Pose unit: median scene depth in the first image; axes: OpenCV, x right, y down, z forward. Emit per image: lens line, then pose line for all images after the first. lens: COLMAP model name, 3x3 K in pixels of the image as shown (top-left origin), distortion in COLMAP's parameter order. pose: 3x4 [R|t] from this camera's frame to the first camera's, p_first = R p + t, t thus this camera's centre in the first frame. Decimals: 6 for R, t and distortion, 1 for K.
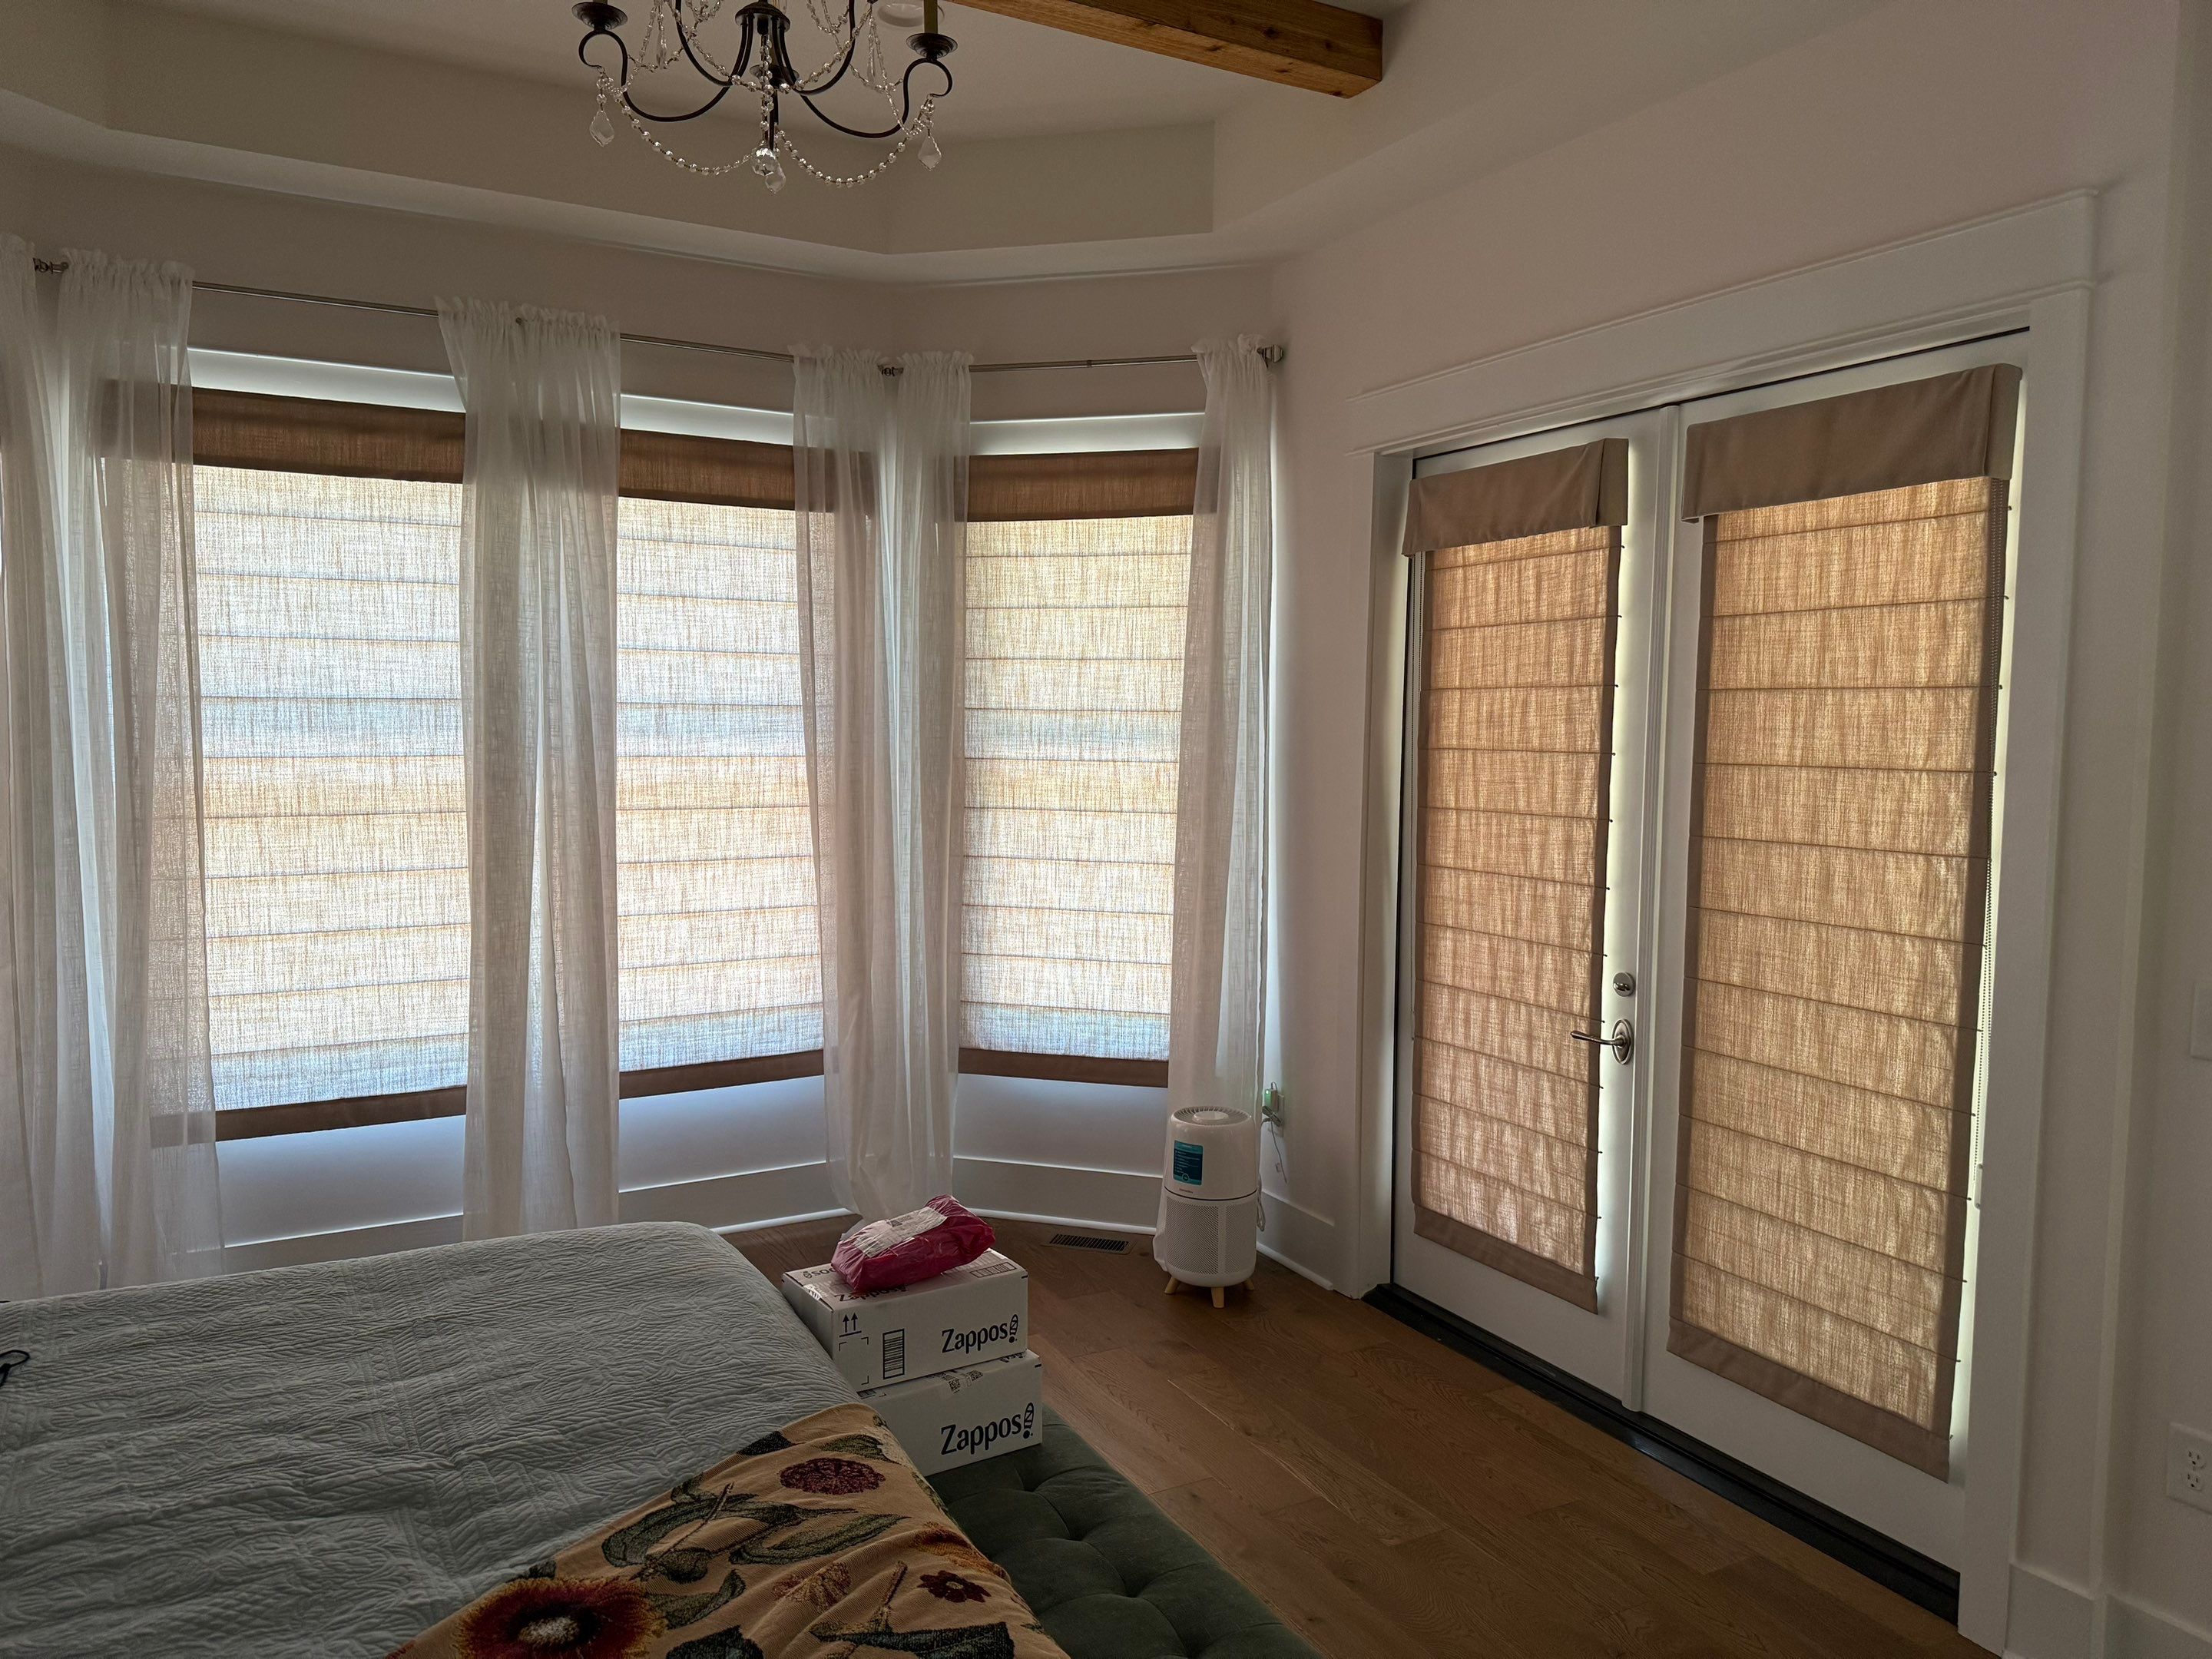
lens RADIAL K [[1584.9, 0, 1106.0], [0, 1584.9, 829.5], [0, 0, 1]] dist [0.177645, -0.308628]
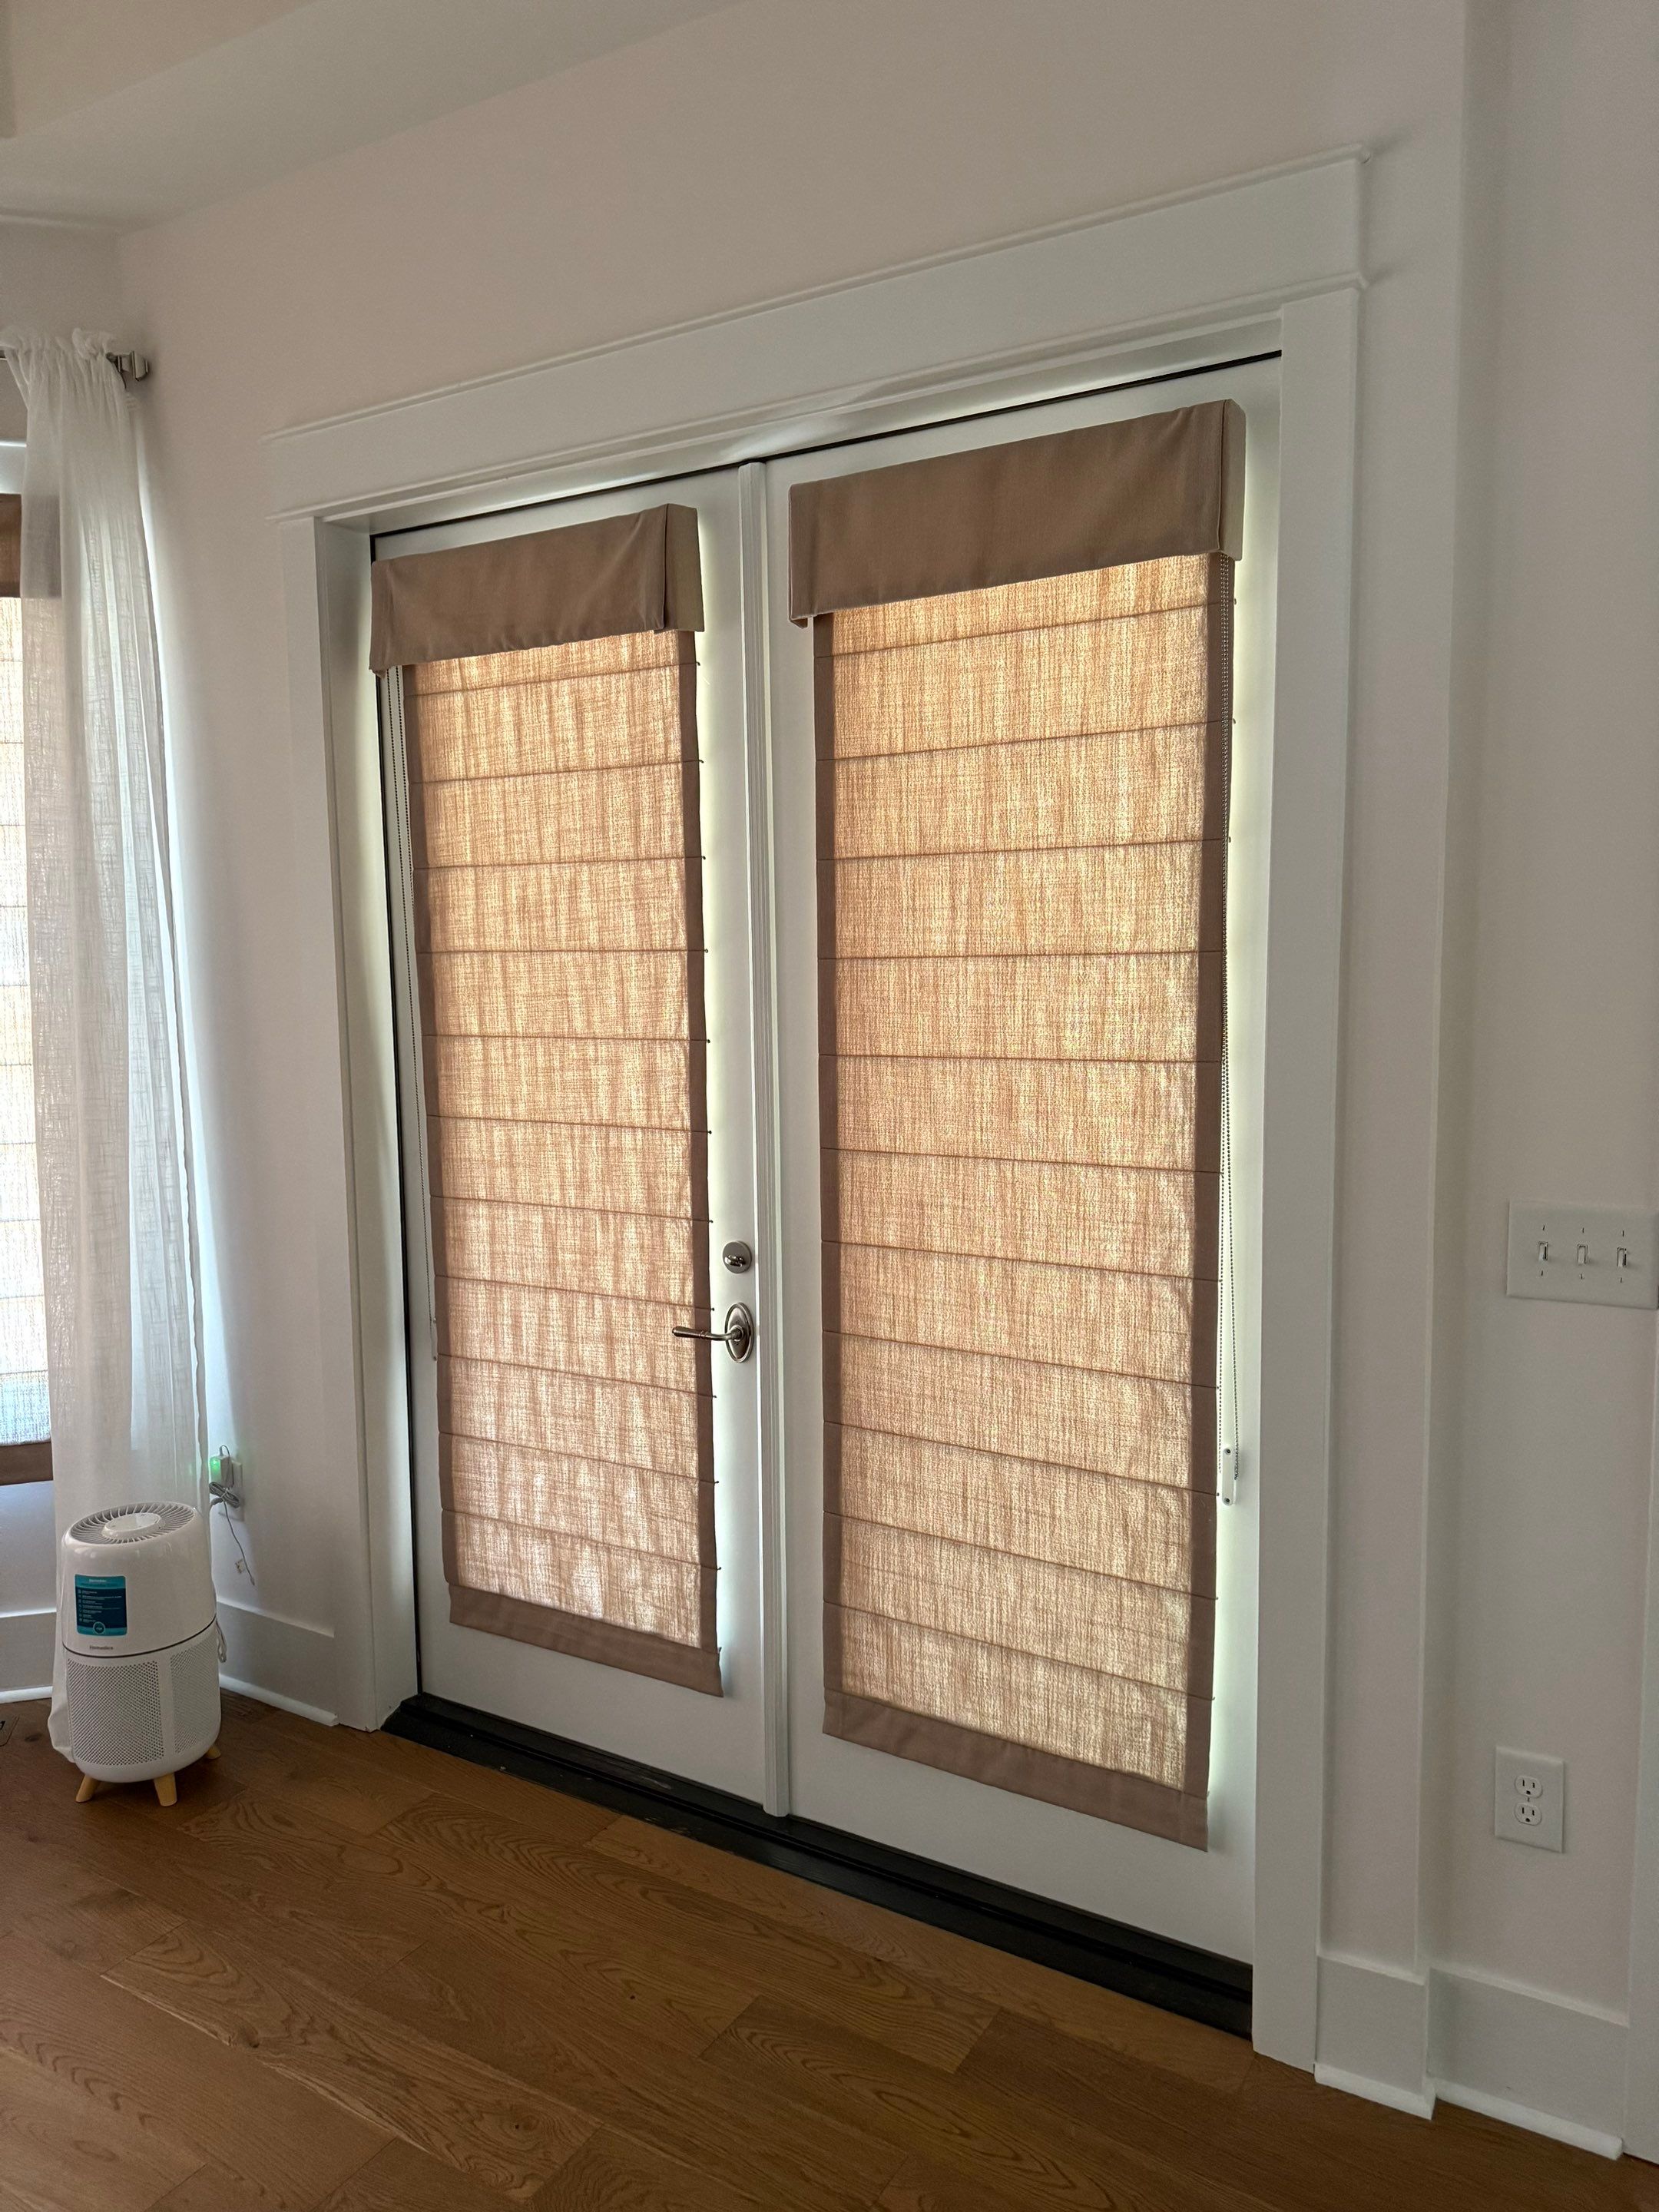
lens RADIAL K [[1584.9, 0, 823.6], [0, 1584.9, 1126.5], [0, 0, 1]] dist [0.177645, -0.308628]
pose [[0.867217, -0.078436, 0.491714, -0.003571], [0.057828, 0.996698, 0.056999, -0.004875], [-0.494561, -0.020996, 0.868889, 0.337047]]
